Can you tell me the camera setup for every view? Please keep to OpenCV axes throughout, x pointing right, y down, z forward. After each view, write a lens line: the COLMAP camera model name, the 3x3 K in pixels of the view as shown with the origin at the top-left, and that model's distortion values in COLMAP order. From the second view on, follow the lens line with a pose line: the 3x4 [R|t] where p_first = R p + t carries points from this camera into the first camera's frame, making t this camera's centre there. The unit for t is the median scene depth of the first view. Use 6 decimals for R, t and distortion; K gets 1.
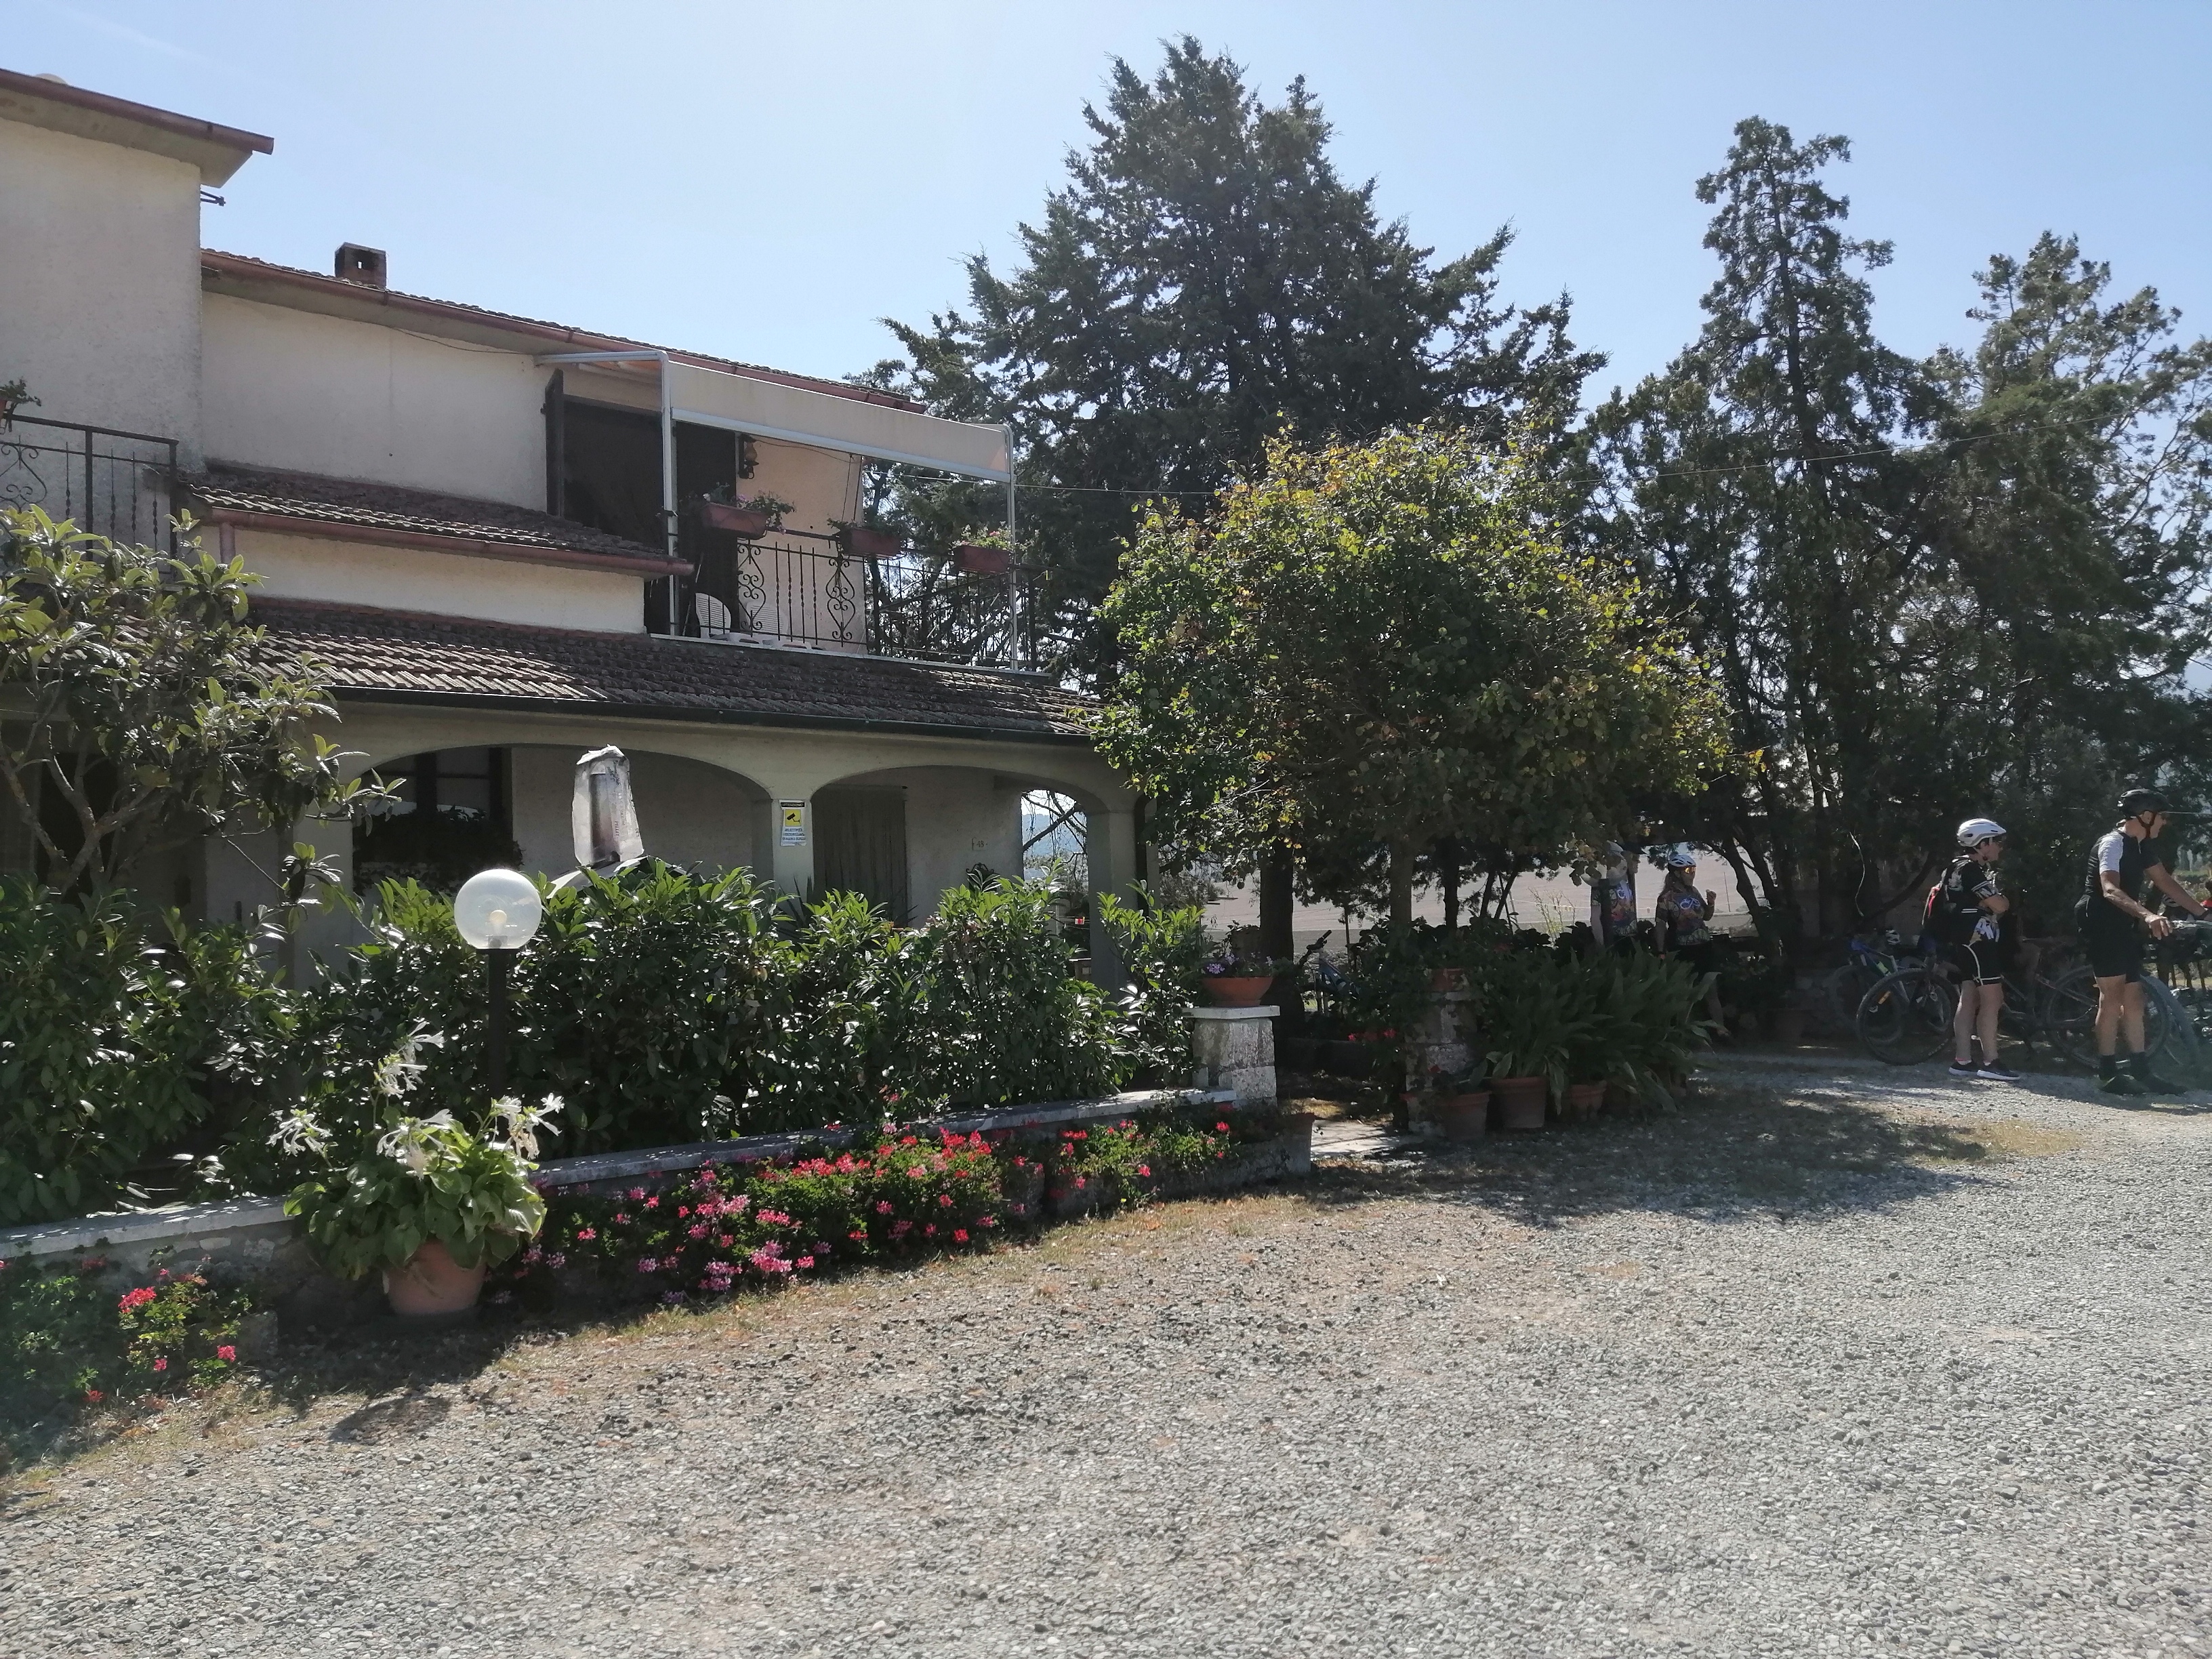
lens RADIAL K [[1753.5, 0, 1106.0], [0, 1753.5, 829.5], [0, 0, 1]] dist [-0.002592, 0.046202]
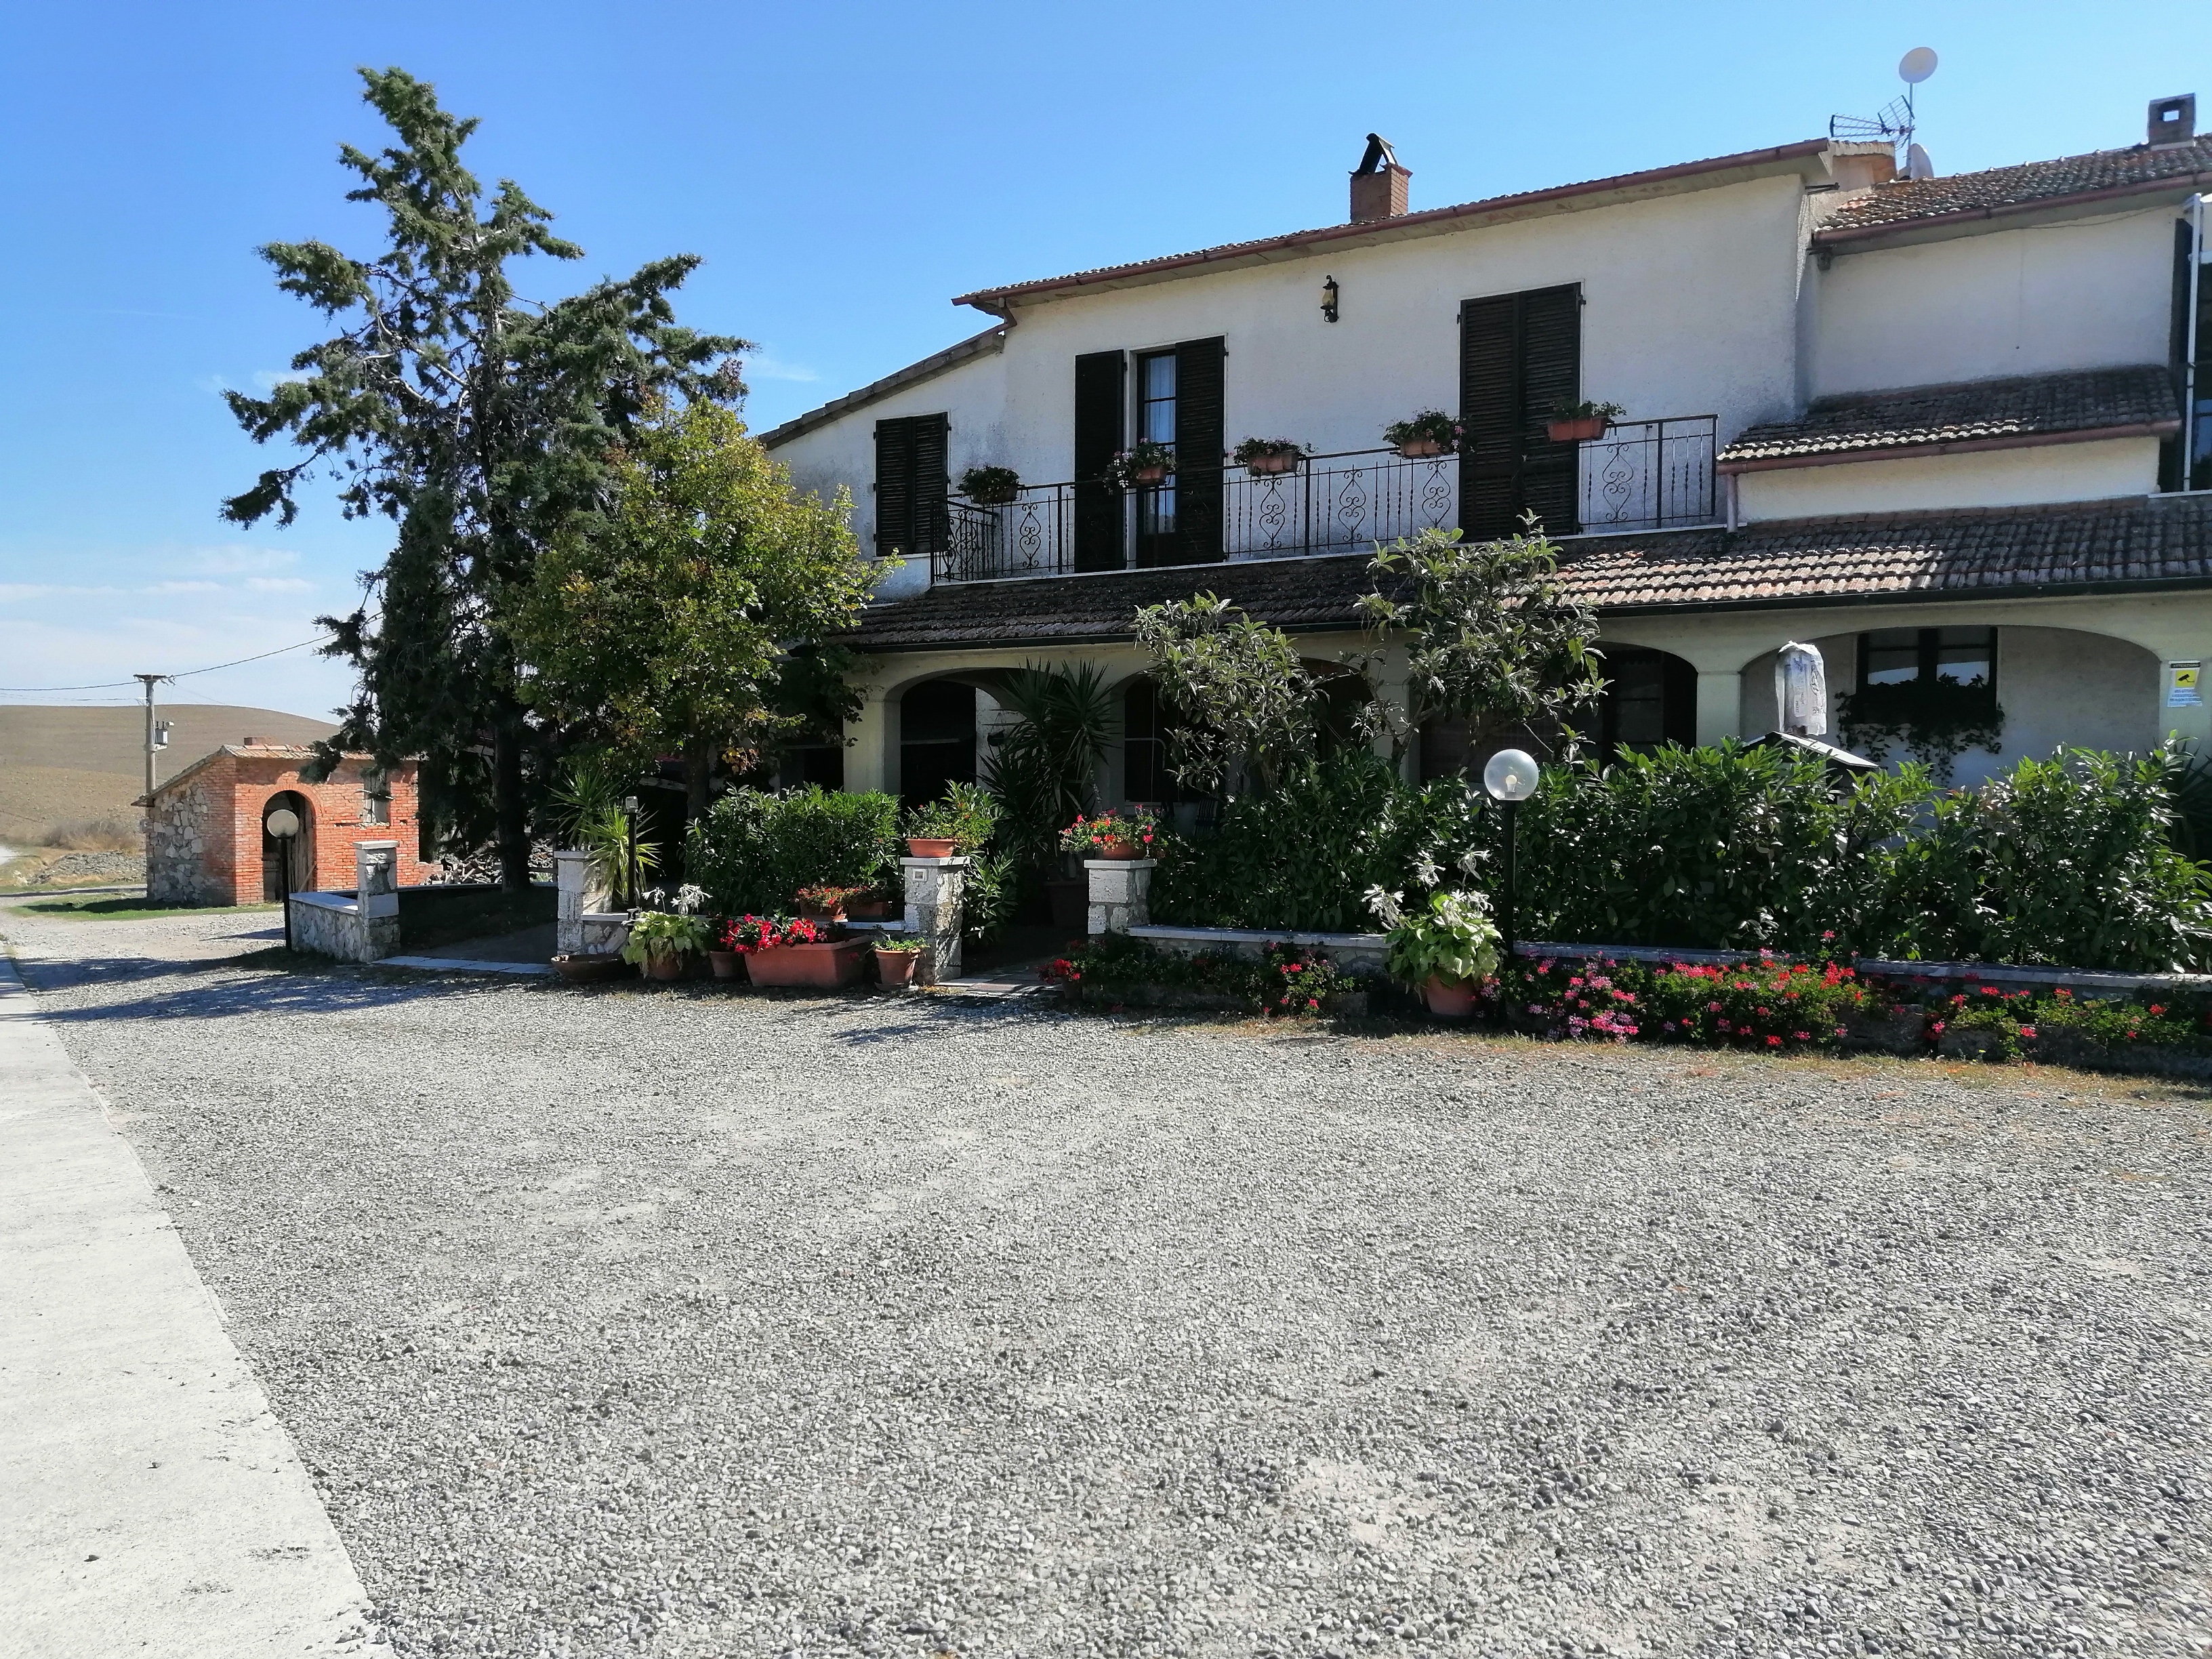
lens RADIAL K [[1710.2, 0, 1106.0], [0, 1710.2, 829.5], [0, 0, 1]] dist [-0.008589, 0.102673]
pose [[0.361055, 0.051297, -0.931132, 0.505194], [0.041549, 0.996610, 0.071015, -0.015451], [0.931618, -0.064328, 0.357700, 0.066548]]
